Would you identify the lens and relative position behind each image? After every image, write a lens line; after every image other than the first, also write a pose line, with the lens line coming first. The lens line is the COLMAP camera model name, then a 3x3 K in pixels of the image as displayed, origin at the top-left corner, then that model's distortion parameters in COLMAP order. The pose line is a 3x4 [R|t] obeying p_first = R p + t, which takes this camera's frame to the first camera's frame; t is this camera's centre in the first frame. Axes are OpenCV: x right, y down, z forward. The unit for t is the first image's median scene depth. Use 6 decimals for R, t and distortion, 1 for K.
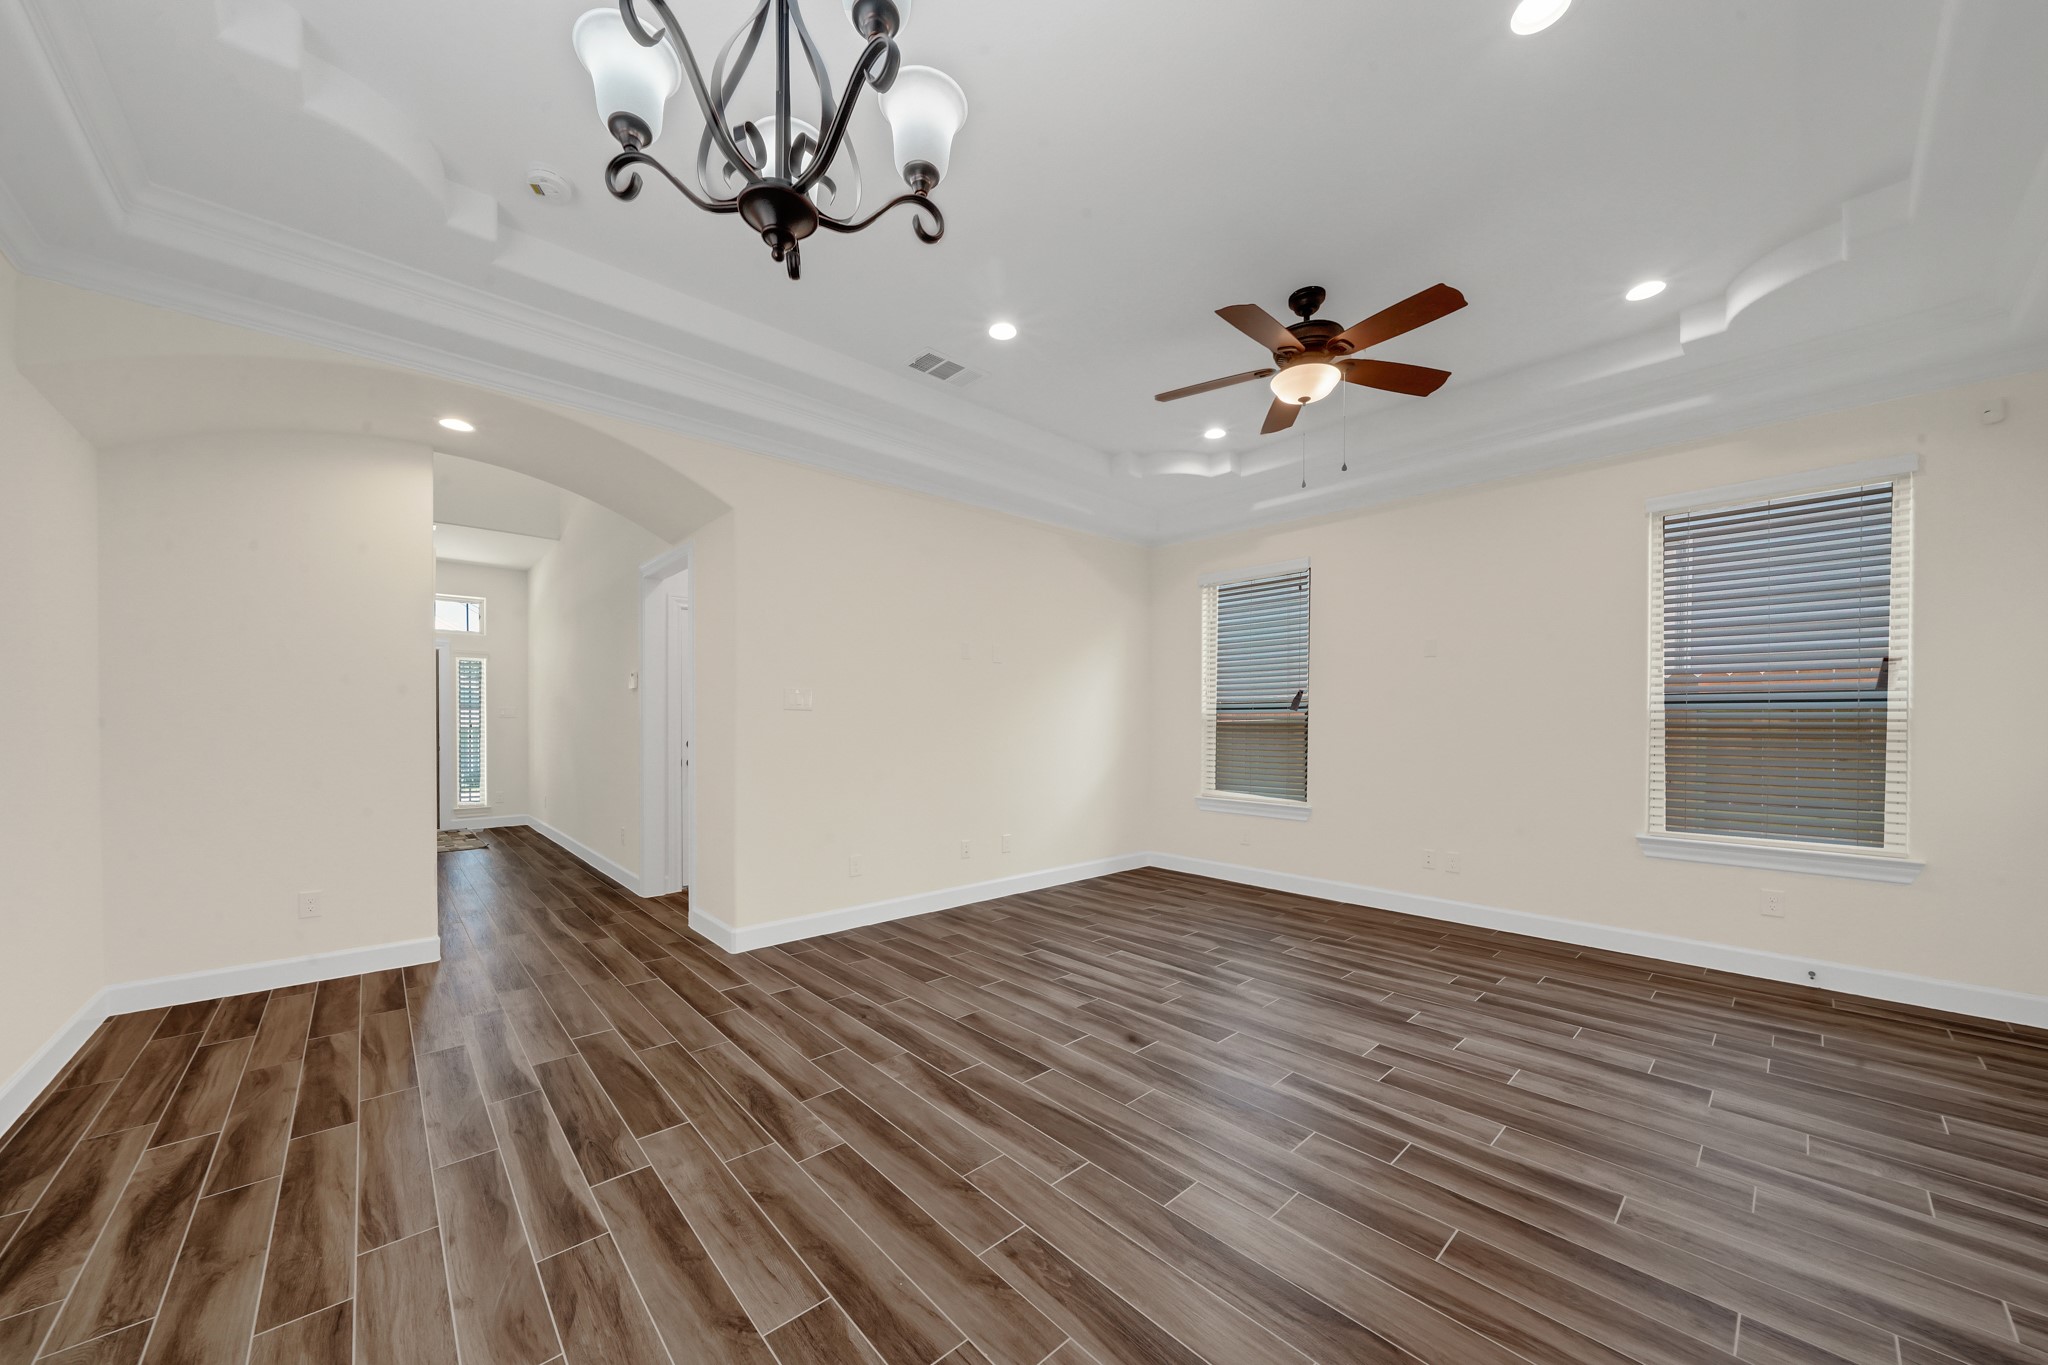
lens RADIAL K [[727.1, 0, 997.5], [0, 727.1, 725.5], [0, 0, 1]] dist [-0.005625, 0.000445]
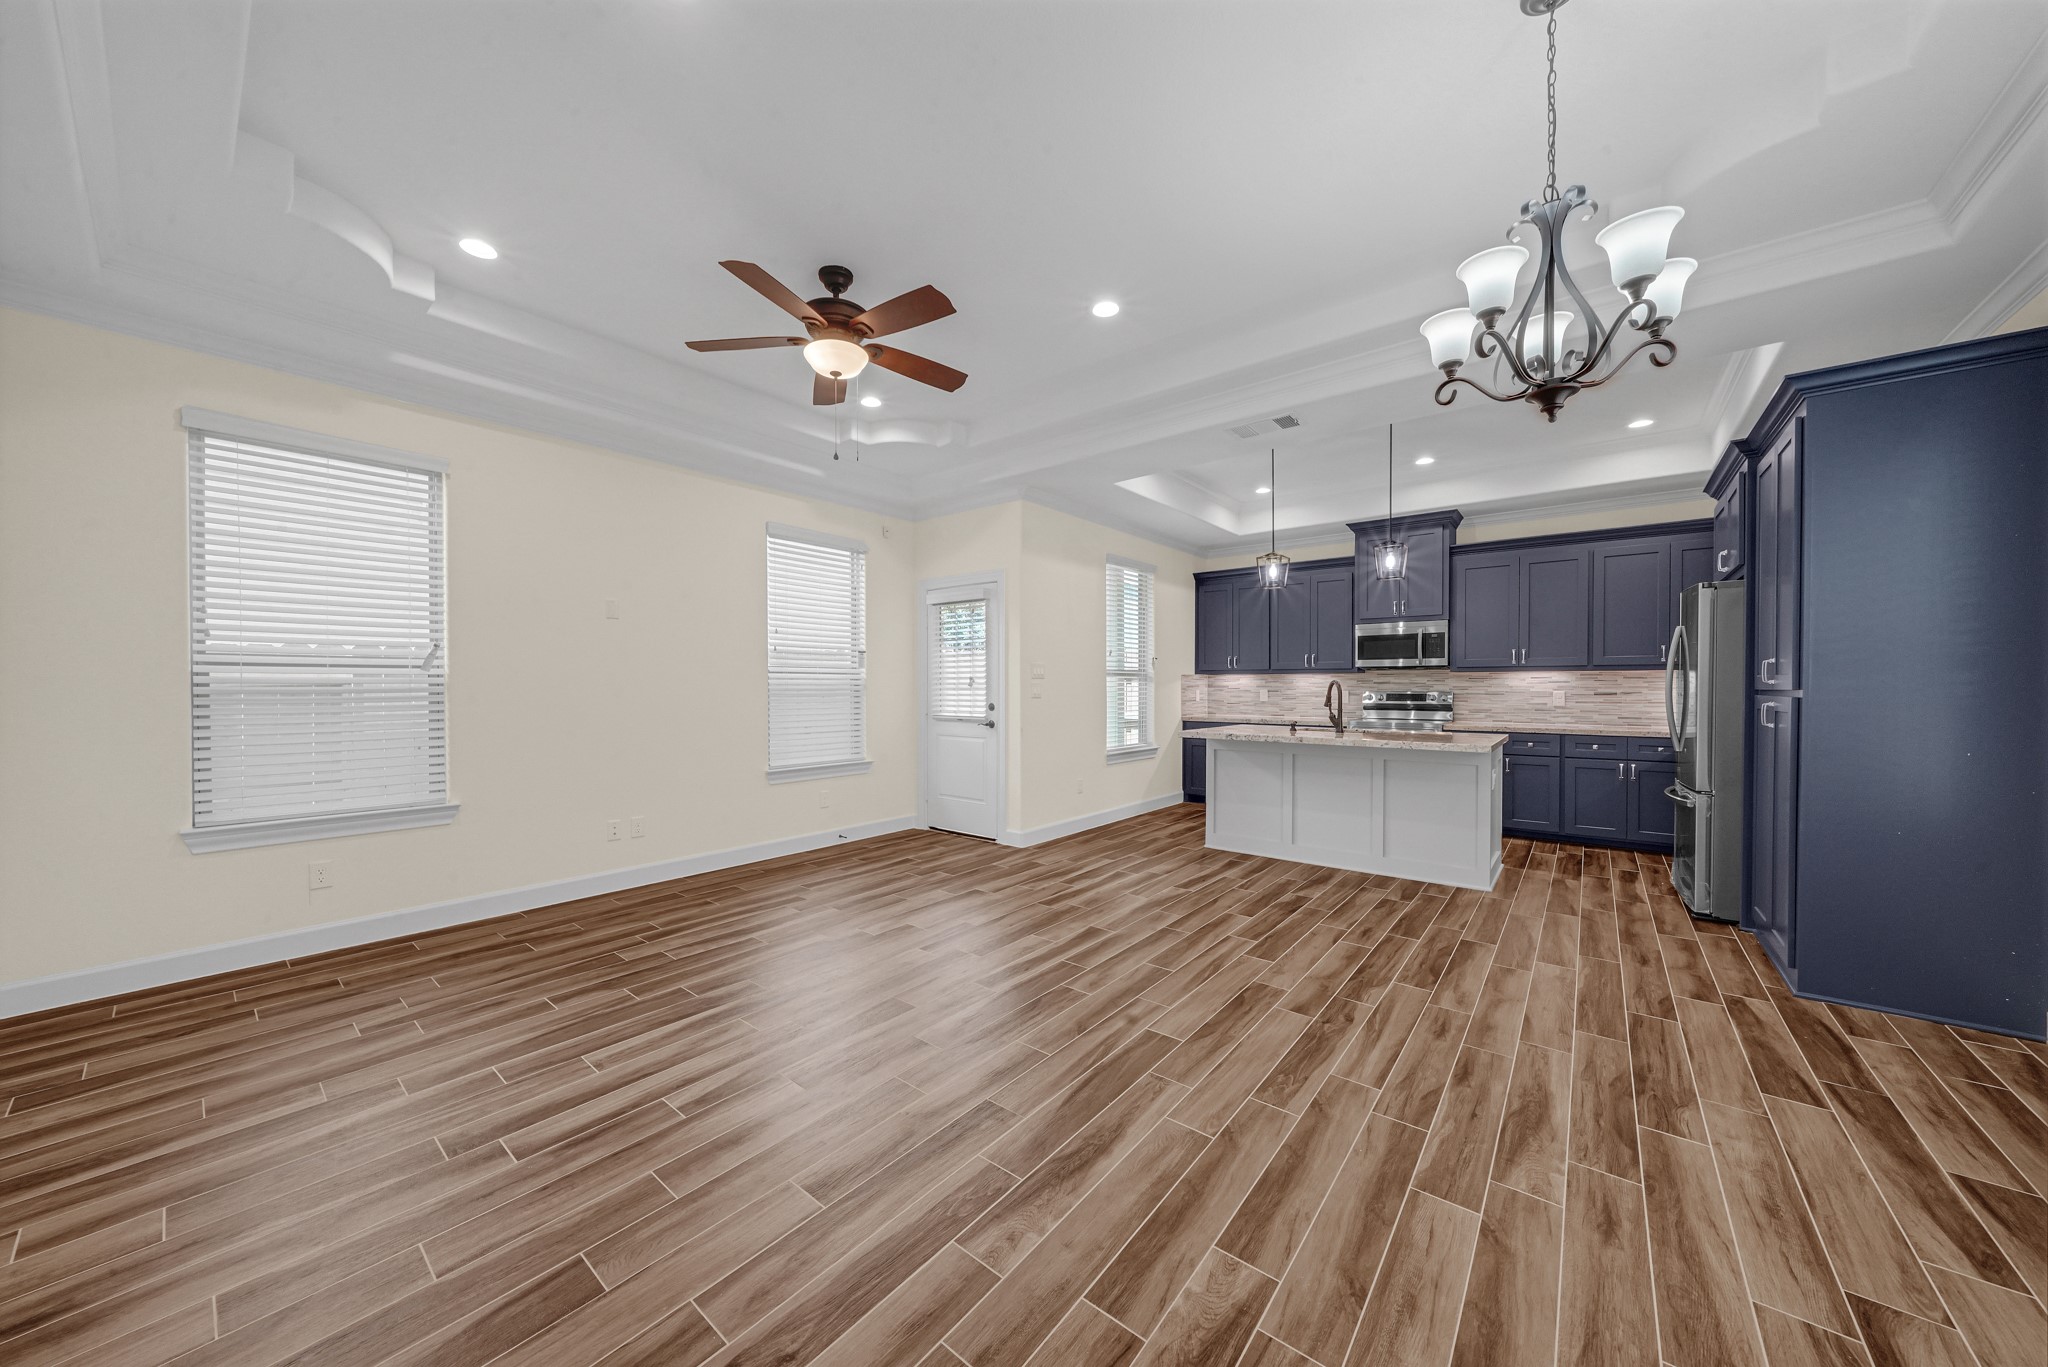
lens RADIAL K [[727.1, 0, 1024.4], [0, 727.1, 690.3], [0, 0, 1]] dist [-0.005625, 0.000445]
pose [[-0.191559, -0.008298, 0.981446, -0.628818], [0.002271, 0.999958, 0.008898, -0.010667], [-0.981478, 0.003933, -0.191532, 0.921918]]
